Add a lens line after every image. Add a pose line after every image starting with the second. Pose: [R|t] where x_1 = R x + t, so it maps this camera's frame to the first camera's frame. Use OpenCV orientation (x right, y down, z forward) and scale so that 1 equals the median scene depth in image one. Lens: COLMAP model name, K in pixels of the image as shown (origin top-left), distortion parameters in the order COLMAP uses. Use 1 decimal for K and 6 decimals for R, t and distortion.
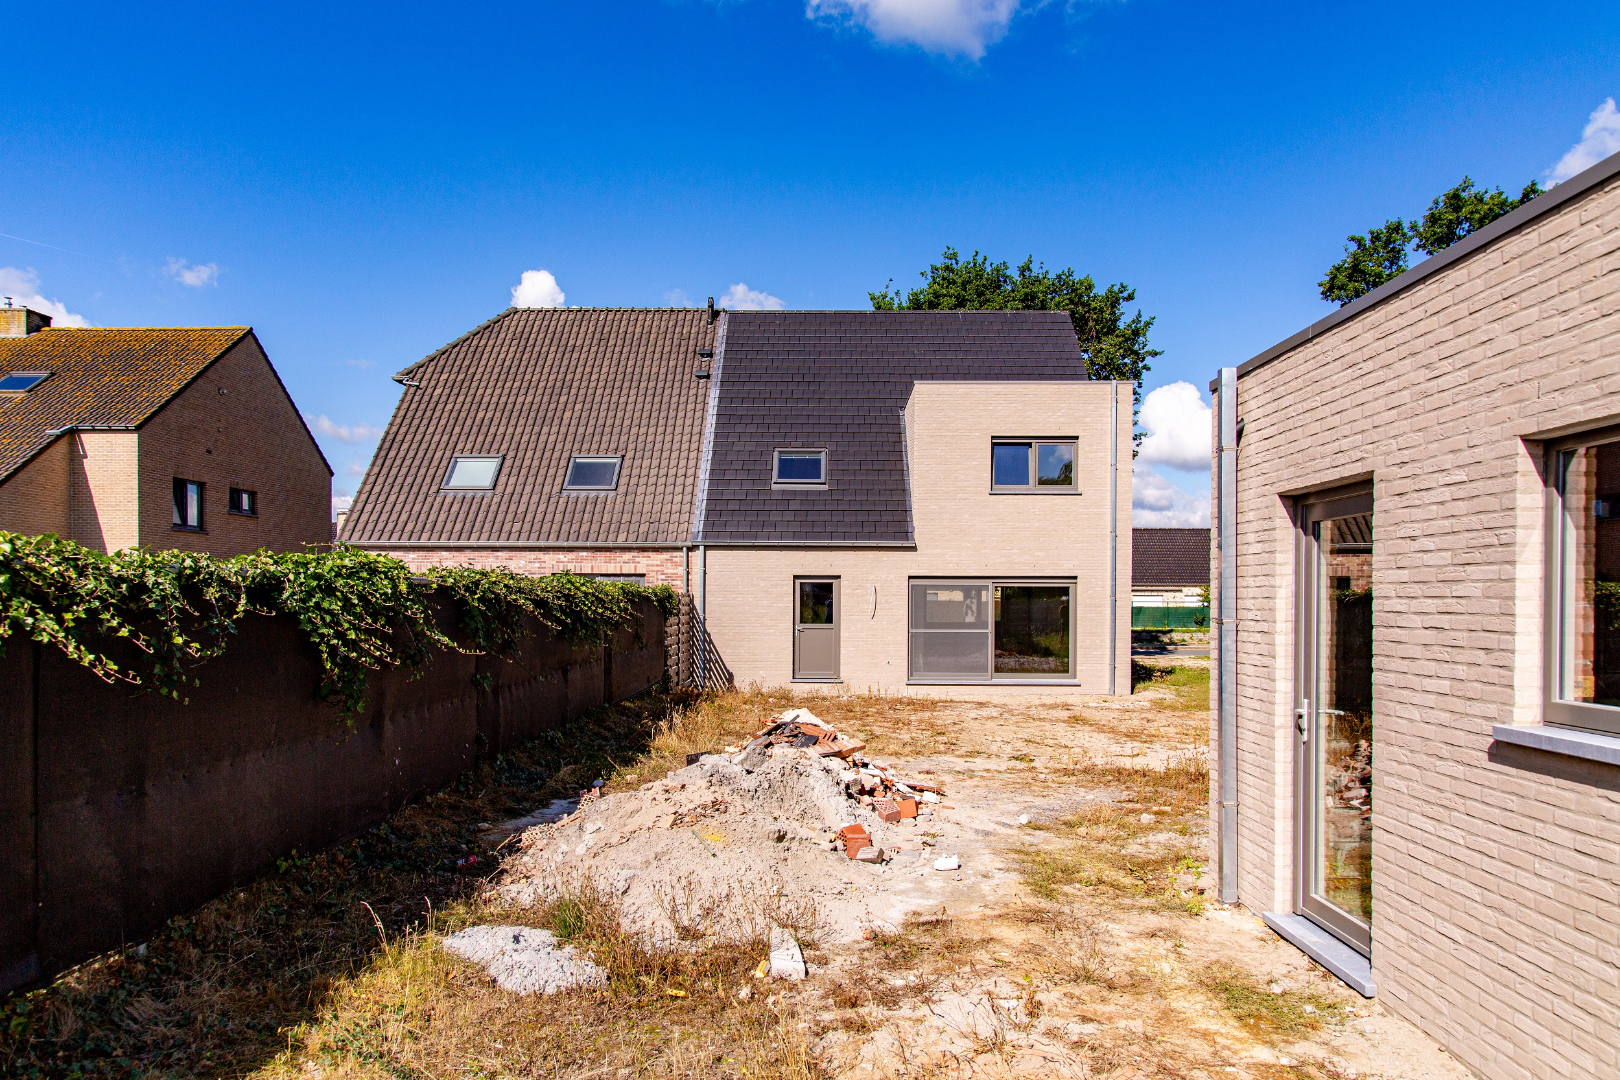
lens RADIAL K [[1113.8, 0, 806.4], [0, 1113.8, 599.1], [0, 0, 1]] dist [0.008155, 0.006763]
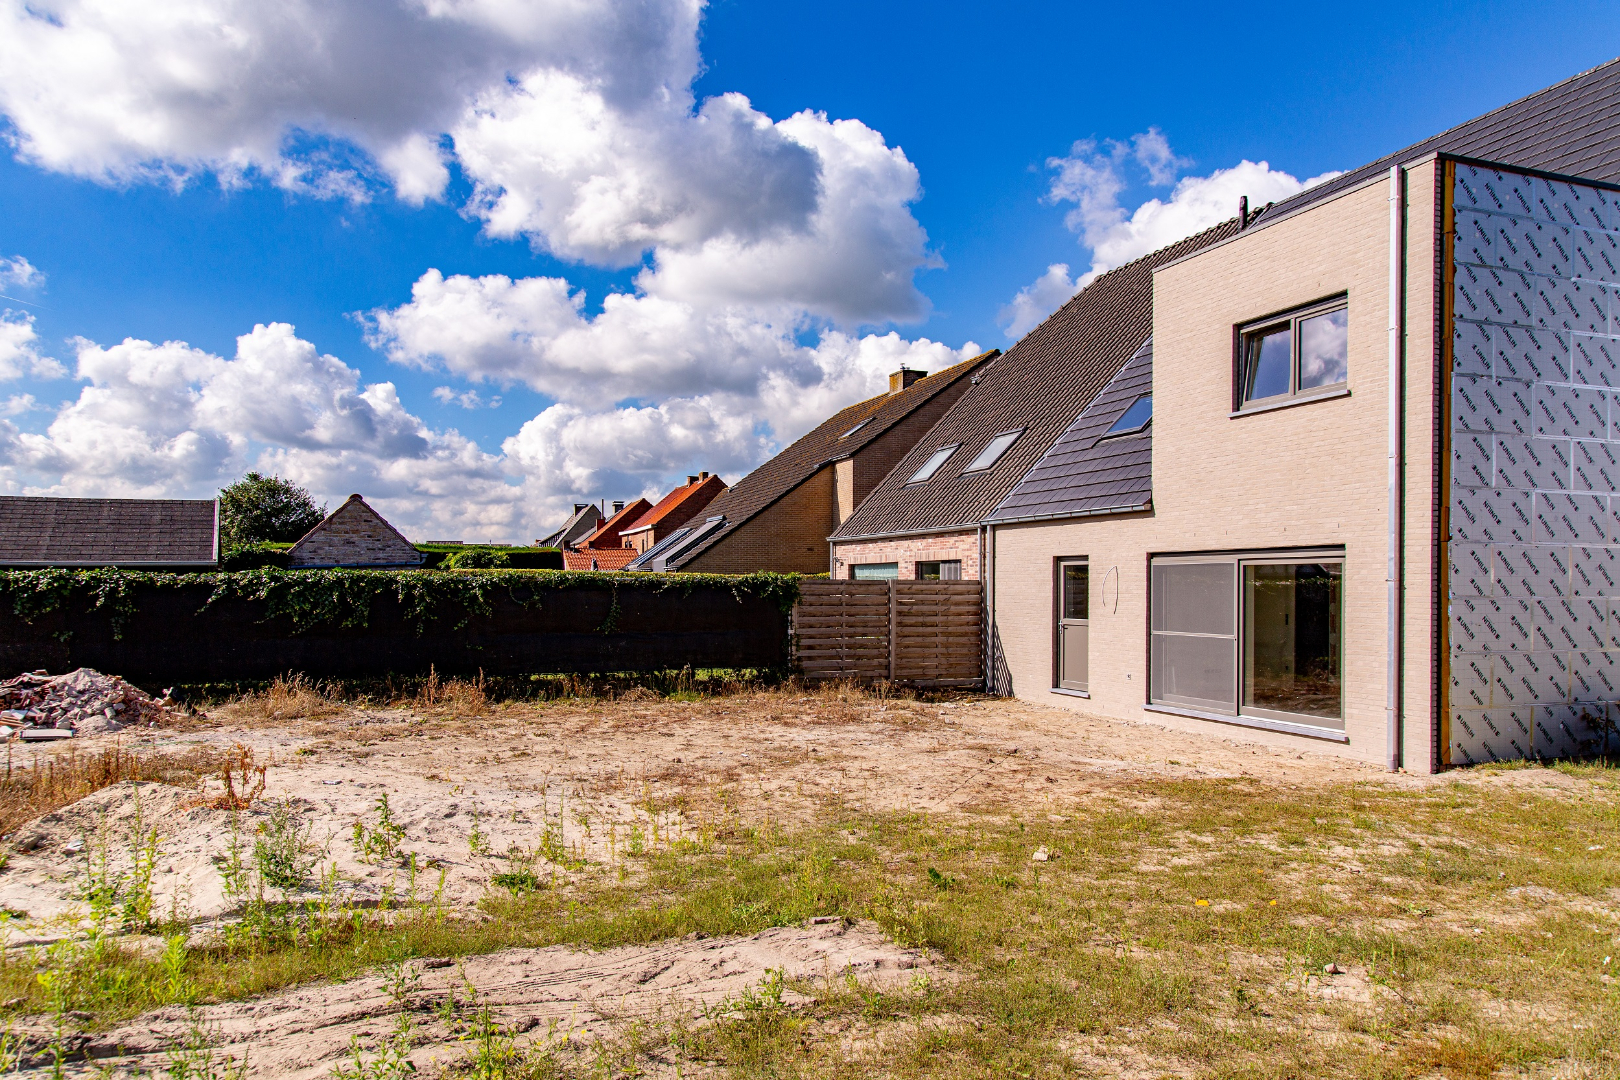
lens RADIAL K [[1113.8, 0, 806.4], [0, 1113.8, 599.1], [0, 0, 1]] dist [0.008155, 0.006763]
pose [[0.375262, 0.007744, -0.926887, 0.653421], [-0.000579, 0.999967, 0.008120, 0.002487], [0.926919, -0.002511, 0.375254, 0.539539]]
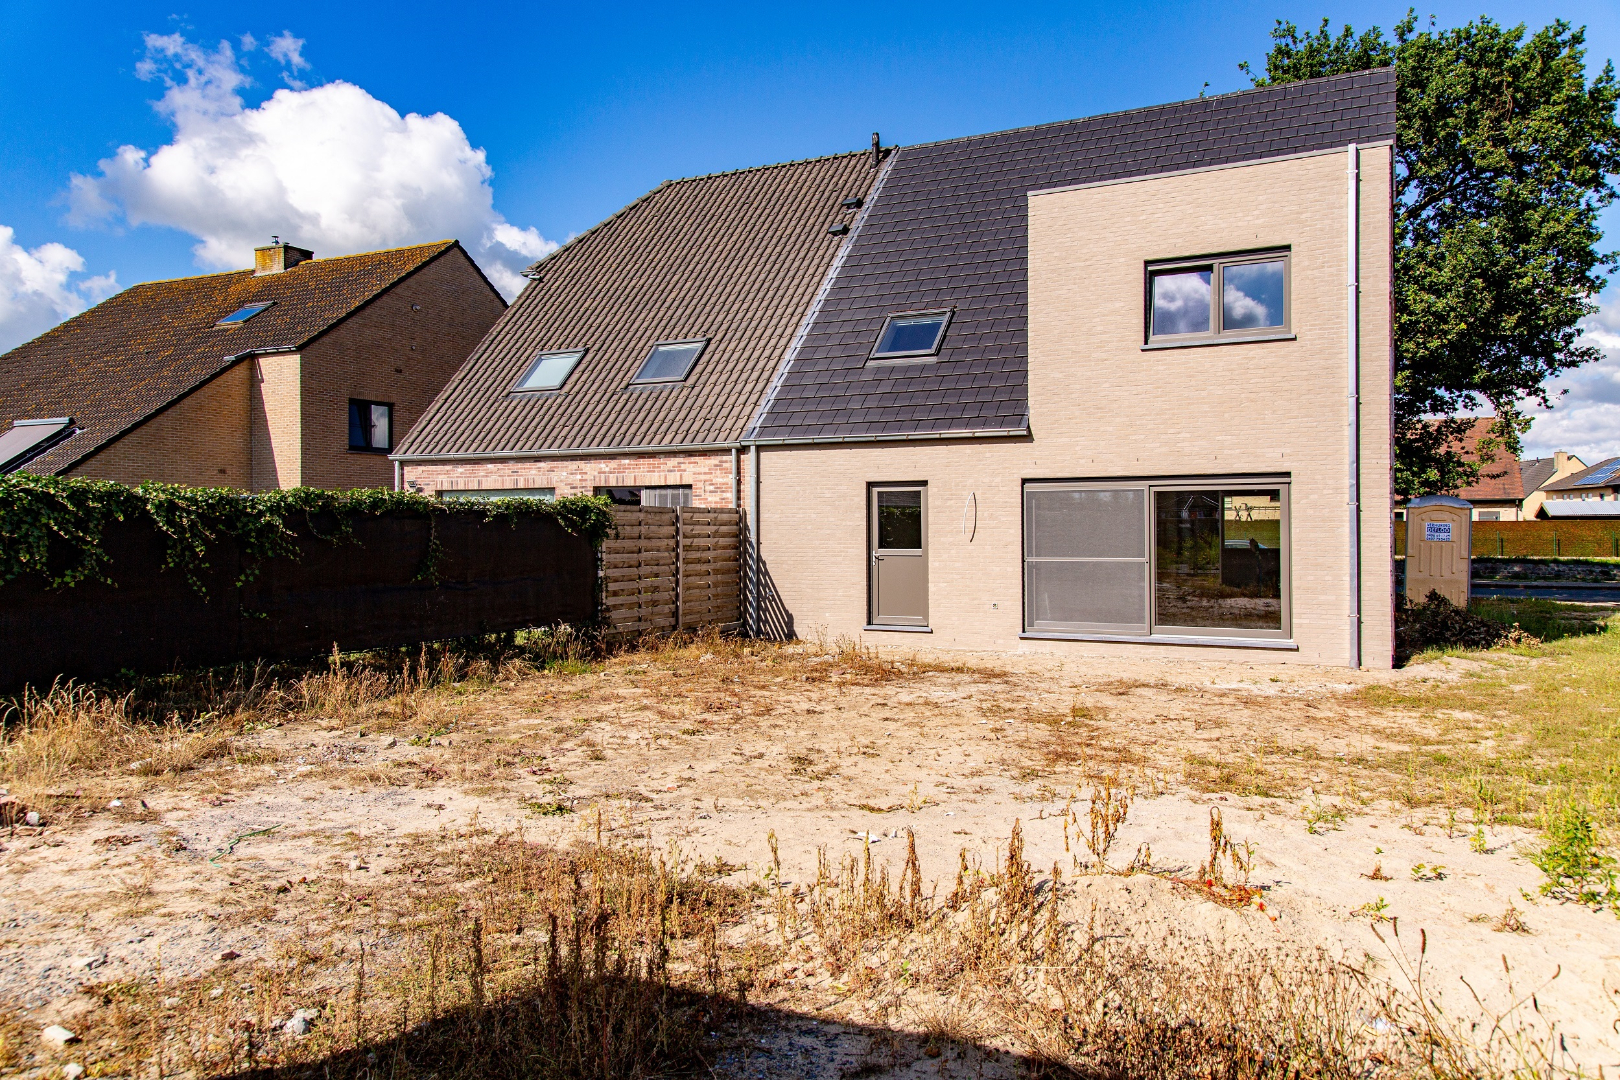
lens RADIAL K [[1181.4, 0, 812.8], [0, 1181.4, 515.9], [0, 0, 1]] dist [0.054651, 0.000015]
pose [[0.904865, -0.011788, -0.425536, 0.283462], [0.007730, 0.999907, -0.011261, 0.009146], [0.425629, 0.006900, 0.904871, 0.287301]]
